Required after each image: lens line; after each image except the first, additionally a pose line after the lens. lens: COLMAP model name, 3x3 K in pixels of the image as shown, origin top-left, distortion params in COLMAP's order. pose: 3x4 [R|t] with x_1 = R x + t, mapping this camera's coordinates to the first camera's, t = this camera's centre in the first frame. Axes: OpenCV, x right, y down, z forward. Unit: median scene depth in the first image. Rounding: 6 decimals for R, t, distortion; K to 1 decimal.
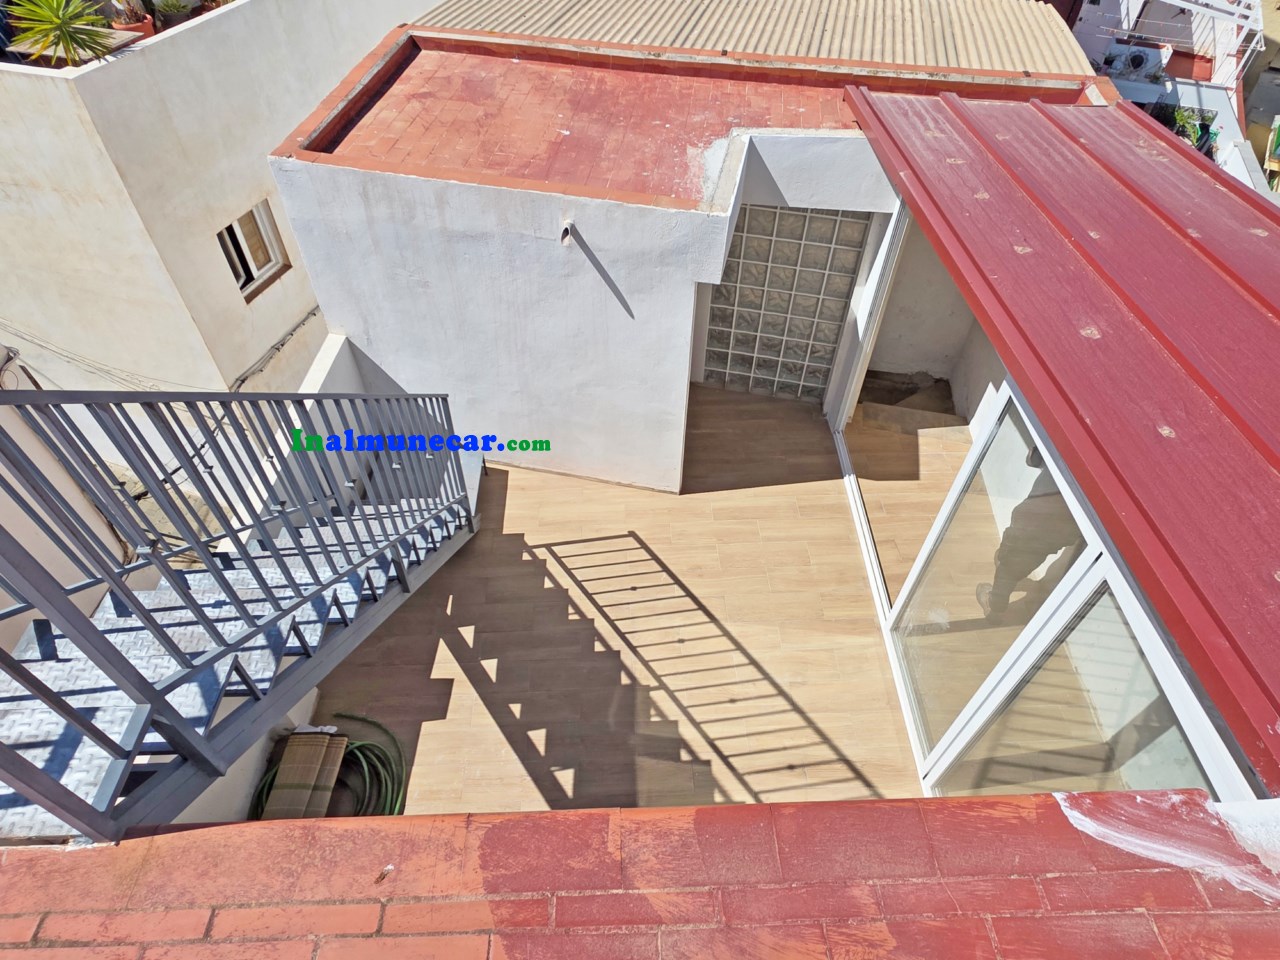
lens RADIAL K [[728.9, 0, 638.4], [0, 728.9, 468.5], [0, 0, 1]] dist [0.006772, -0.002369]
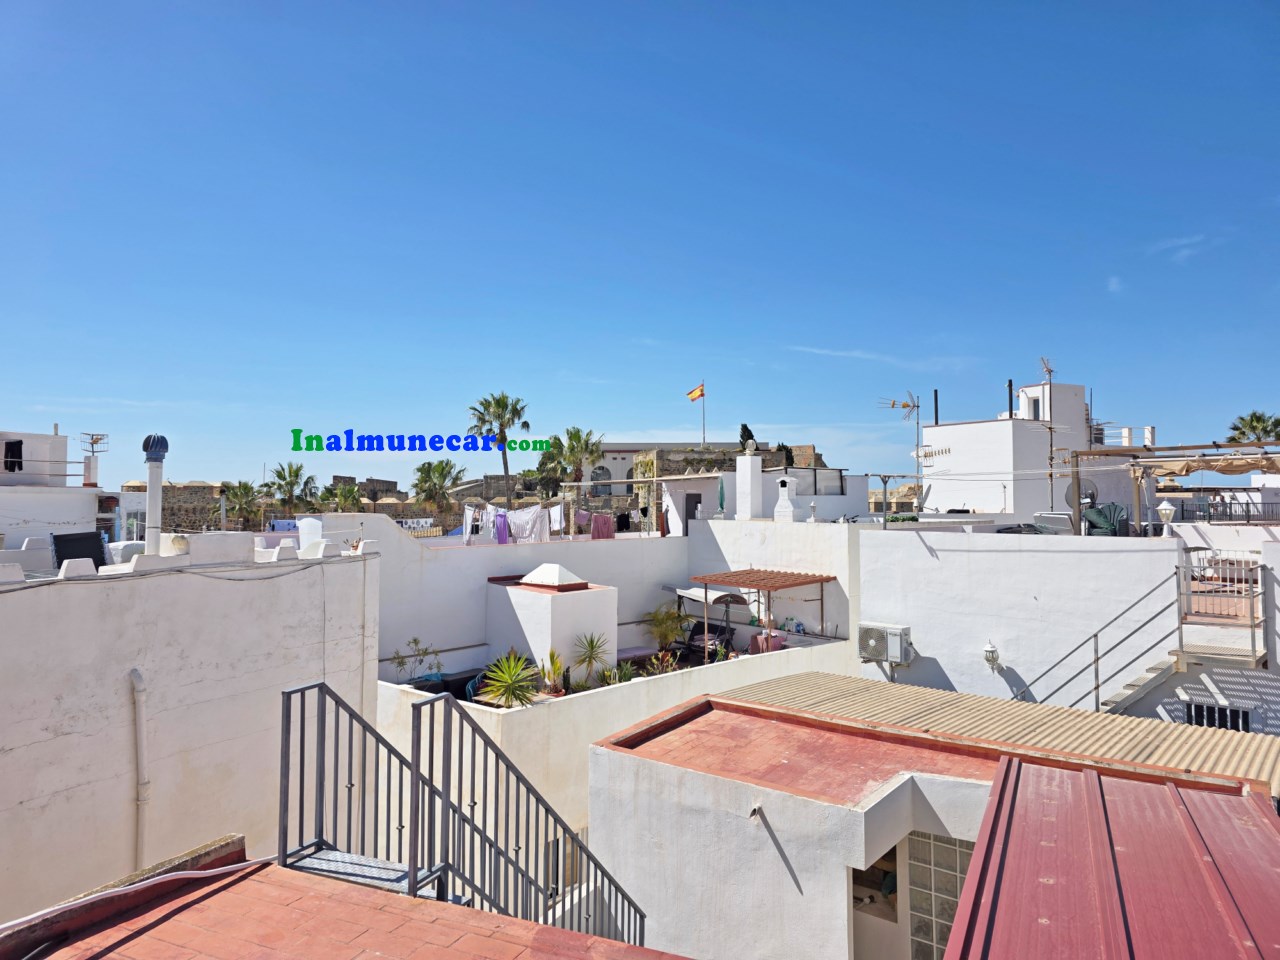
lens RADIAL K [[869.4, 0, 632.0], [0, 869.4, 481.2], [0, 0, 1]] dist [-0.001758, -0.001180]
pose [[0.896192, -0.022111, -0.443114, 0.369731], [-0.318390, 0.663501, -0.677048, 0.385032], [0.308977, 0.747849, 0.587584, -0.447607]]
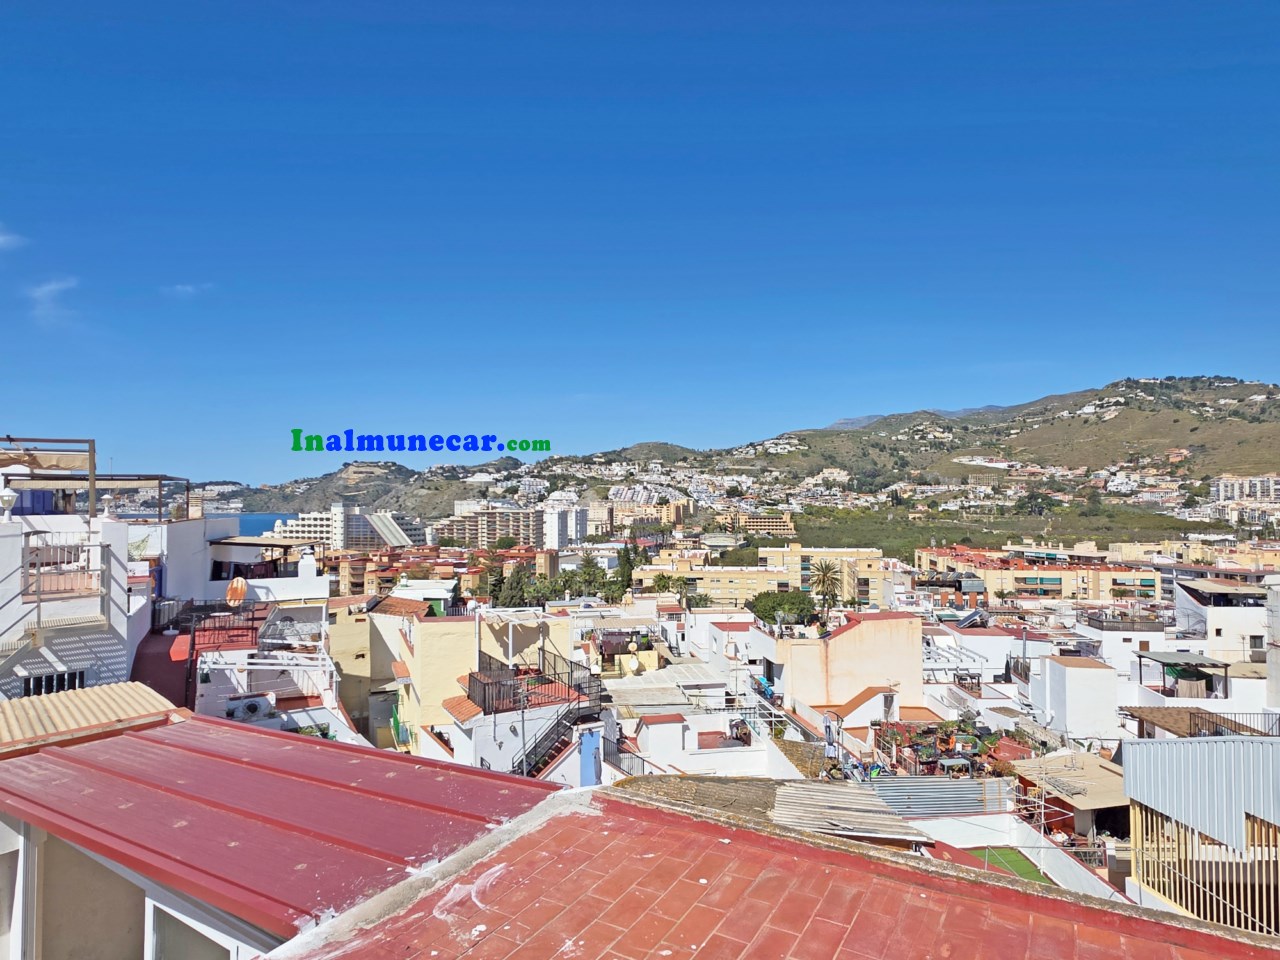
lens RADIAL K [[728.9, 0, 641.7], [0, 728.9, 487.8], [0, 0, 1]] dist [0.006772, -0.002369]
pose [[0.537745, -0.000913, 0.843107, -0.079551], [0.626285, 0.669914, -0.398727, 0.306659], [-0.564445, 0.742438, 0.360815, -0.335206]]
